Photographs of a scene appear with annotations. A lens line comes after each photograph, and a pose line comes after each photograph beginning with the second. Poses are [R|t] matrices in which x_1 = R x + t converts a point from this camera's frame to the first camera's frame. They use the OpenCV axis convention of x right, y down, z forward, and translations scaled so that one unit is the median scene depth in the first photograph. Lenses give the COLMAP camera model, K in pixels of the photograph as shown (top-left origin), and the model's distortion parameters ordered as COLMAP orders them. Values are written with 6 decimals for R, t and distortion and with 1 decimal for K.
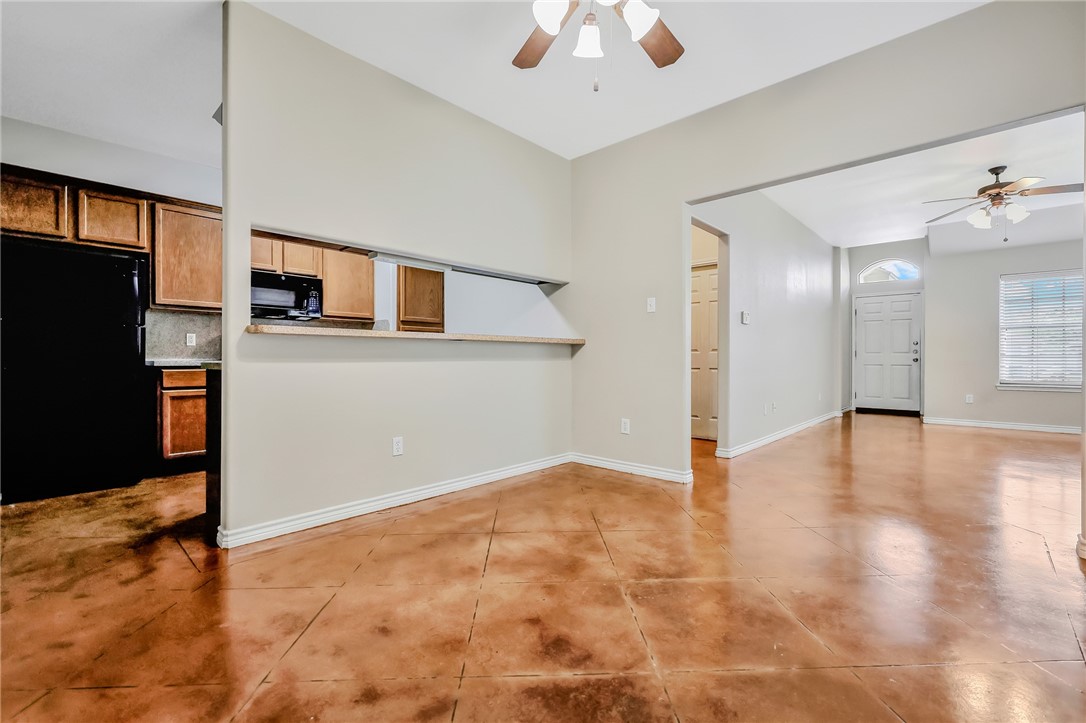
lens RADIAL K [[473.3, 0, 543.7], [0, 473.3, 352.5], [0, 0, 1]] dist [0.001017, -0.000659]
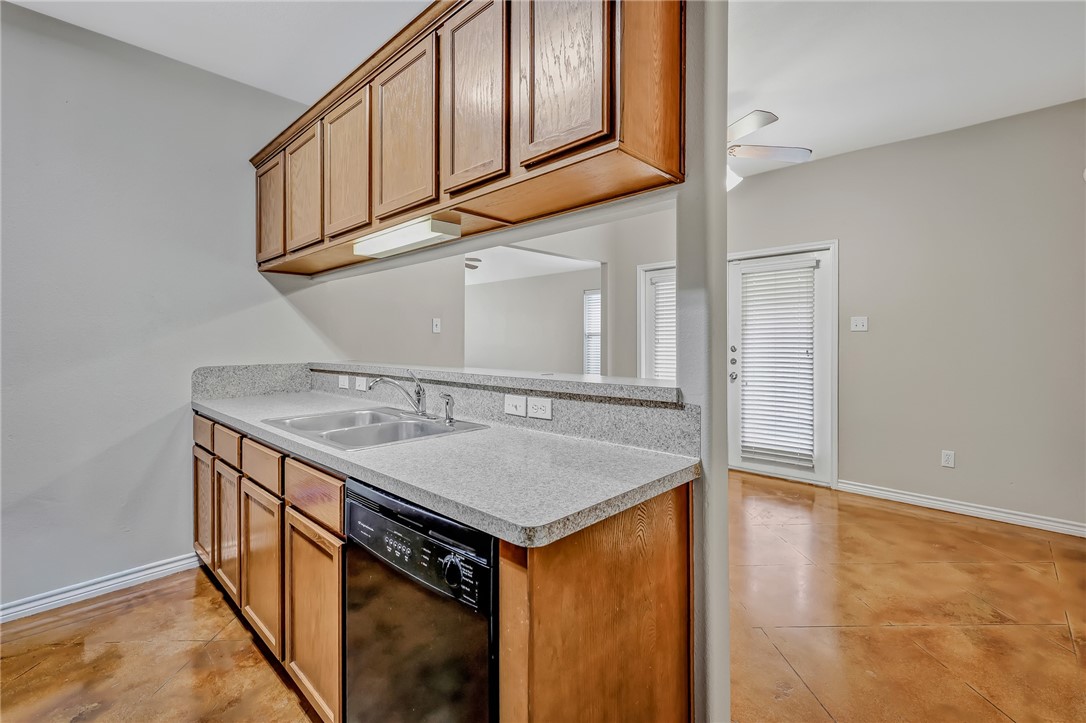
lens RADIAL K [[473.3, 0, 552.1], [0, 473.3, 342.7], [0, 0, 1]] dist [0.001017, -0.000659]
pose [[0.008555, 0.000698, 0.999963, -0.800457], [-0.010134, 0.999948, -0.000611, -0.070850], [-0.999912, -0.010128, 0.008561, 0.789075]]
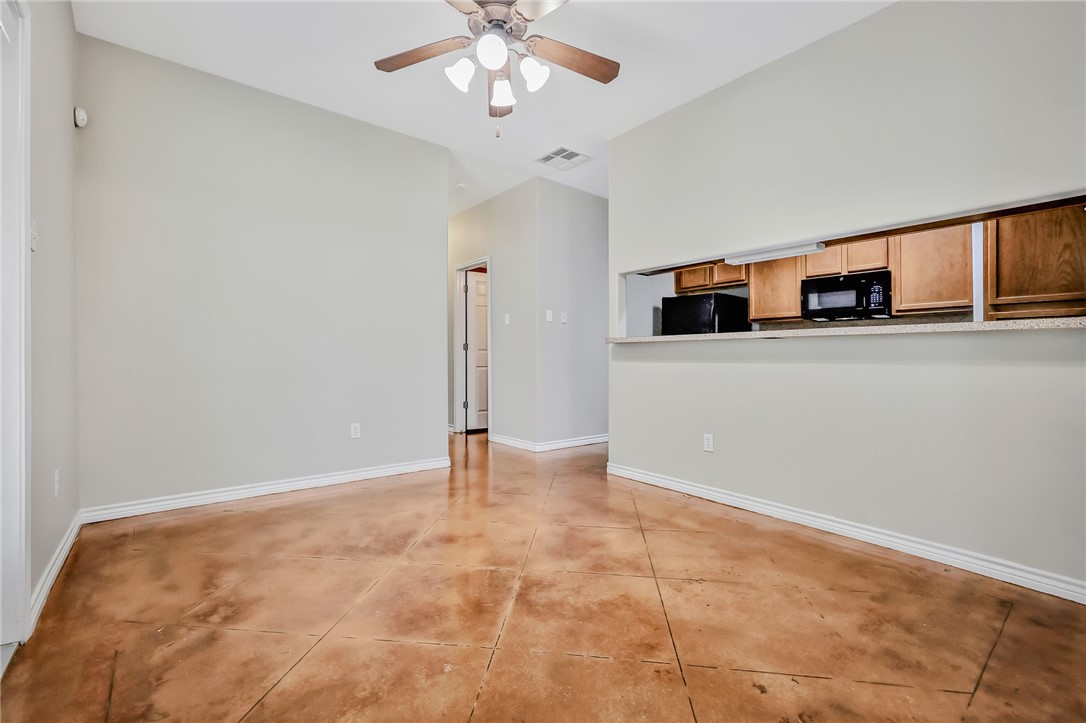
lens RADIAL K [[473.3, 0, 543.0], [0, 473.3, 357.3], [0, 0, 1]] dist [0.001017, -0.000659]
pose [[-0.148584, -0.003374, -0.988894, 0.669603], [0.007421, 0.999962, -0.004527, 0.008099], [0.988872, -0.008011, -0.148553, 0.673686]]
